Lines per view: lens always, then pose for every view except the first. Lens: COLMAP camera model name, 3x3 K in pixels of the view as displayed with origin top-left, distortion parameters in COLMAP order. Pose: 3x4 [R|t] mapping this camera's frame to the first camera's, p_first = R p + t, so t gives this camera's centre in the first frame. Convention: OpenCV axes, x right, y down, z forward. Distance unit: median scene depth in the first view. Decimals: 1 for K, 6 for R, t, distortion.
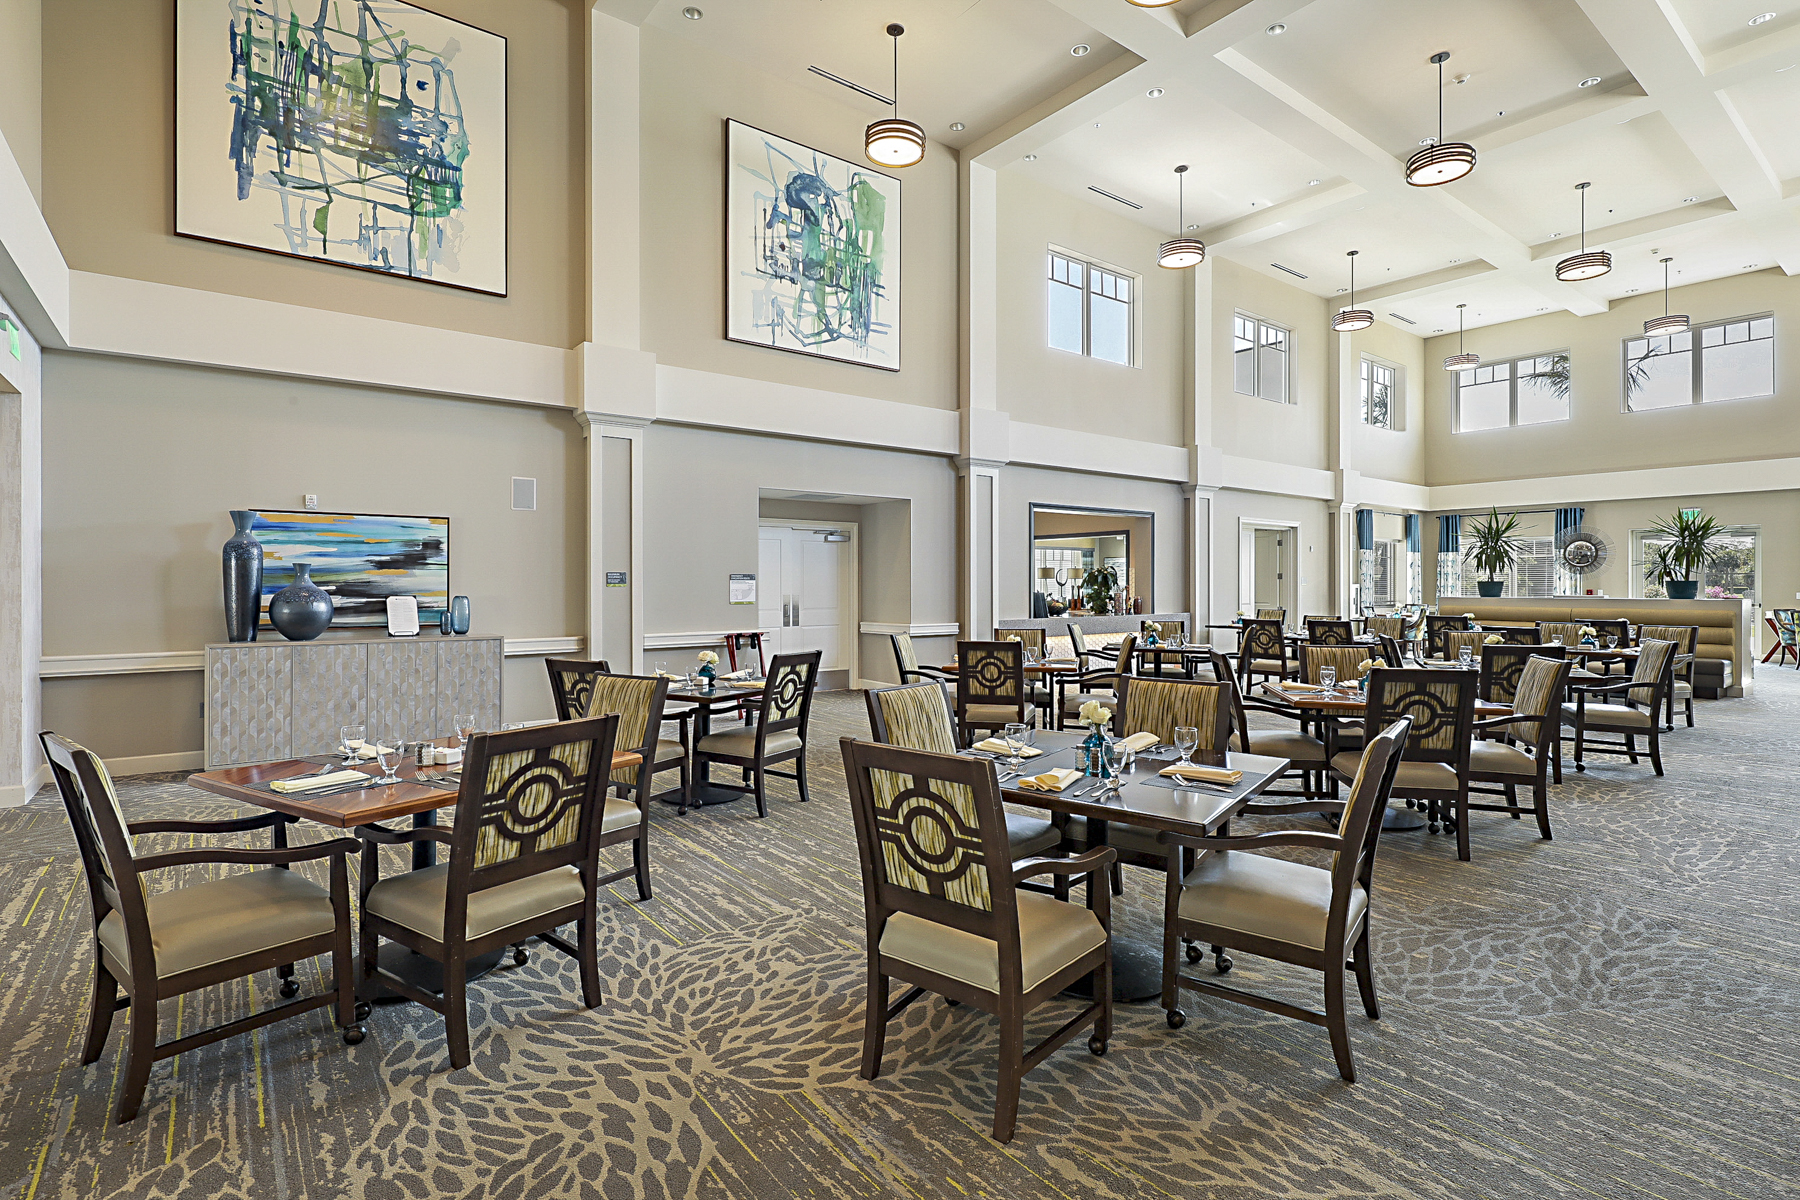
lens RADIAL K [[873.8, 0, 861.7], [0, 873.8, 589.3], [0, 0, 1]] dist [0.007255, -0.005506]
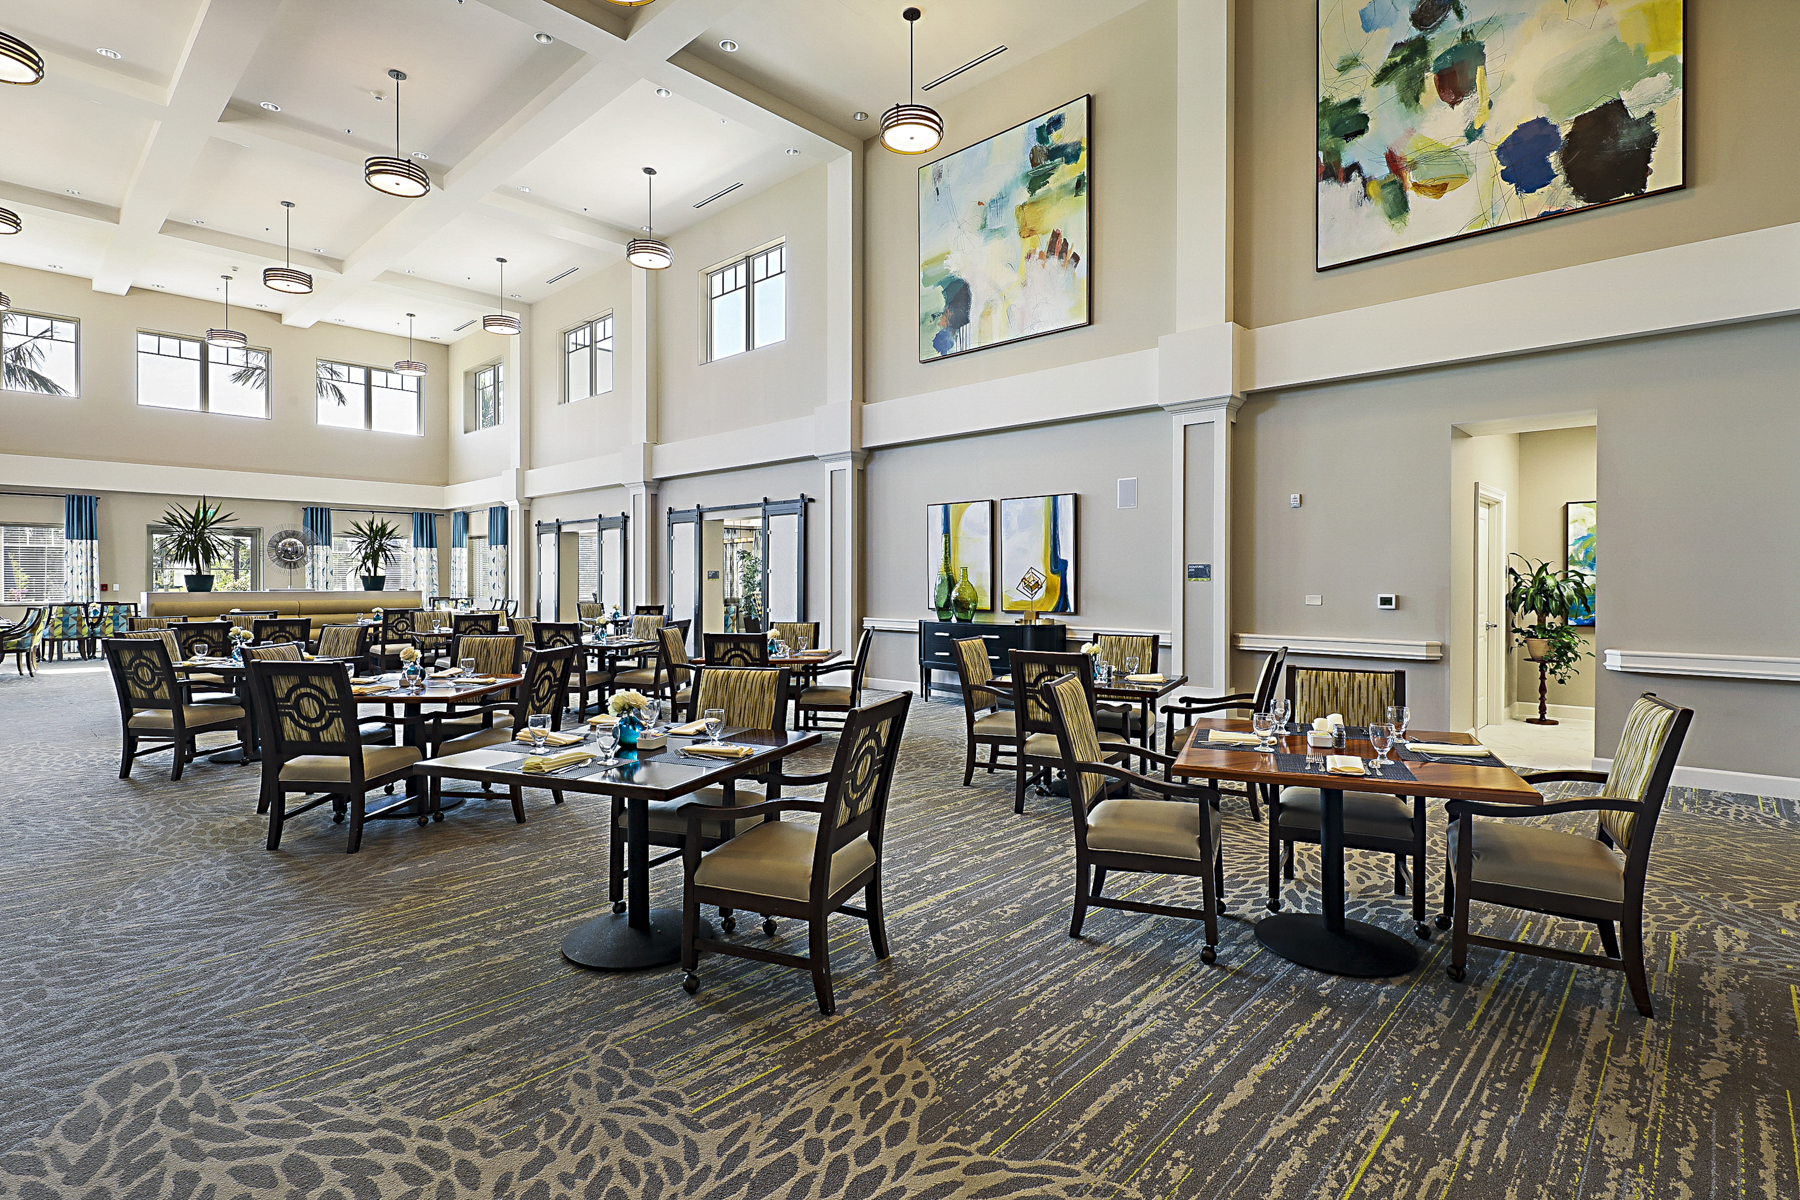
lens RADIAL K [[873.8, 0, 921.7], [0, 873.8, 611.5], [0, 0, 1]] dist [0.007255, -0.005506]
pose [[-0.196394, -0.035252, 0.979891, -0.615835], [0.003223, 0.999325, 0.036597, -0.002038], [-0.980520, 0.010346, -0.196148, 0.733989]]
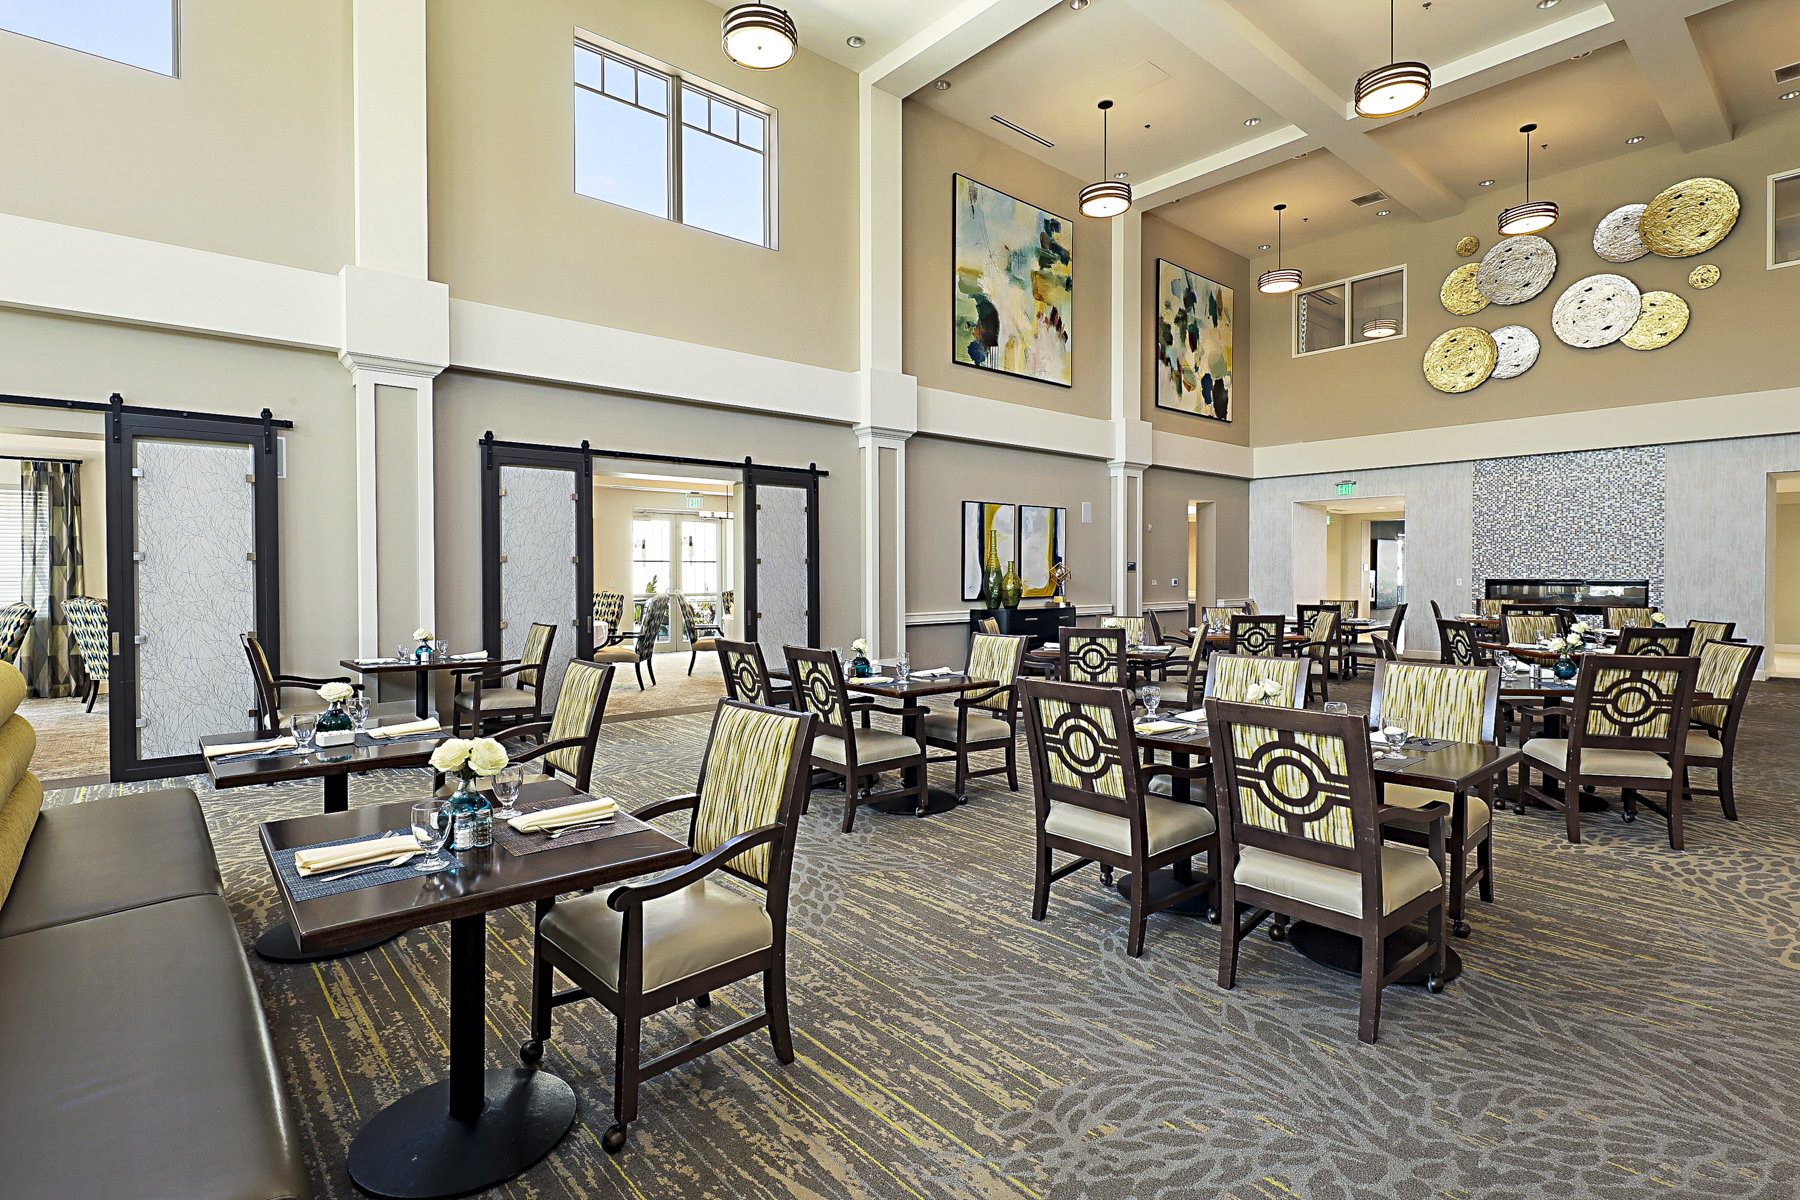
lens RADIAL K [[873.8, 0, 897.1], [0, 873.8, 582.1], [0, 0, 1]] dist [0.007255, -0.005506]
pose [[-0.996289, 0.003771, -0.085990, 1.026494], [0.002787, 0.999929, 0.011558, -0.004678], [0.086027, 0.011275, -0.996229, 1.905462]]
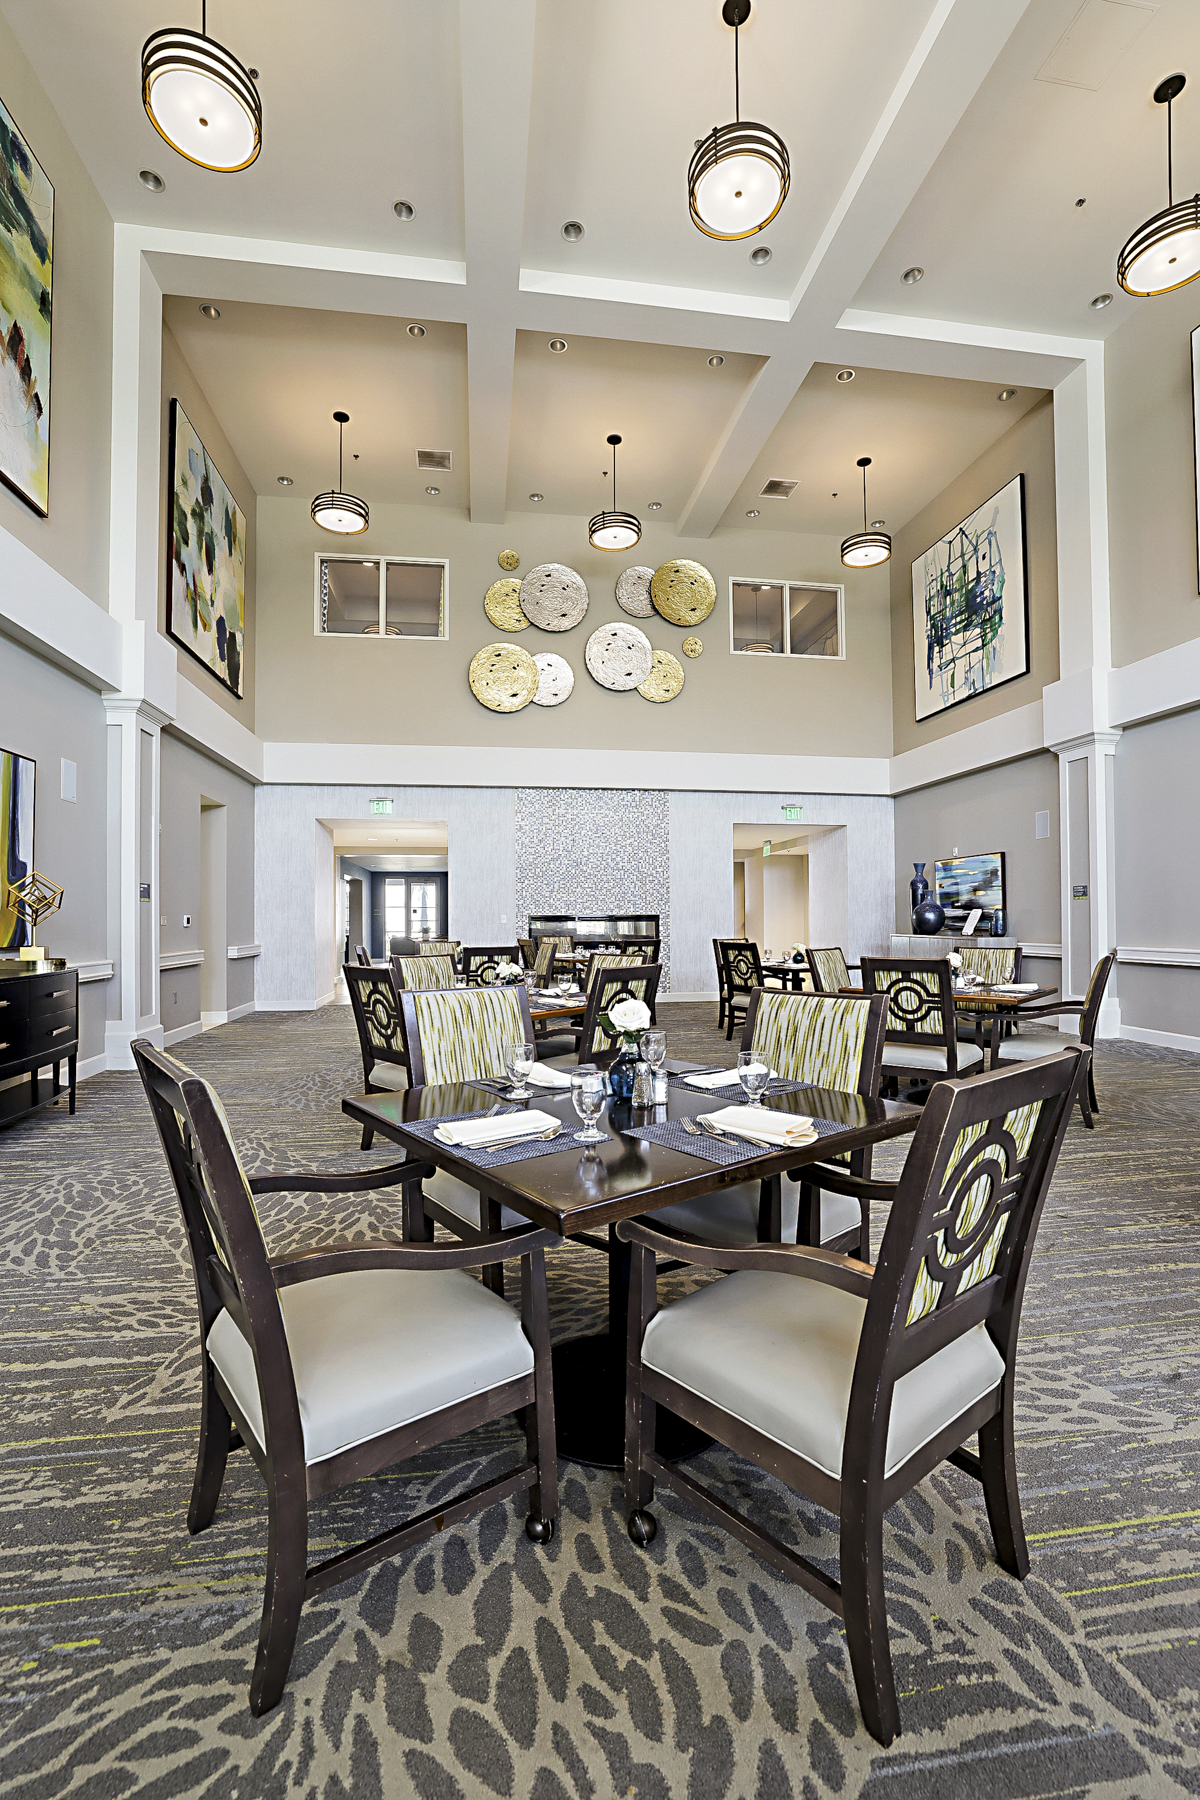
lens RADIAL K [[781.7, 0, 603.7], [0, 781.7, 911.2], [0, 0, 1]] dist [-0.036324, 0.010001]
pose [[-0.462757, -0.005093, -0.886471, 0.938251], [0.006325, 0.999939, -0.009047, 0.020204], [0.886463, -0.009793, -0.462697, 1.048779]]
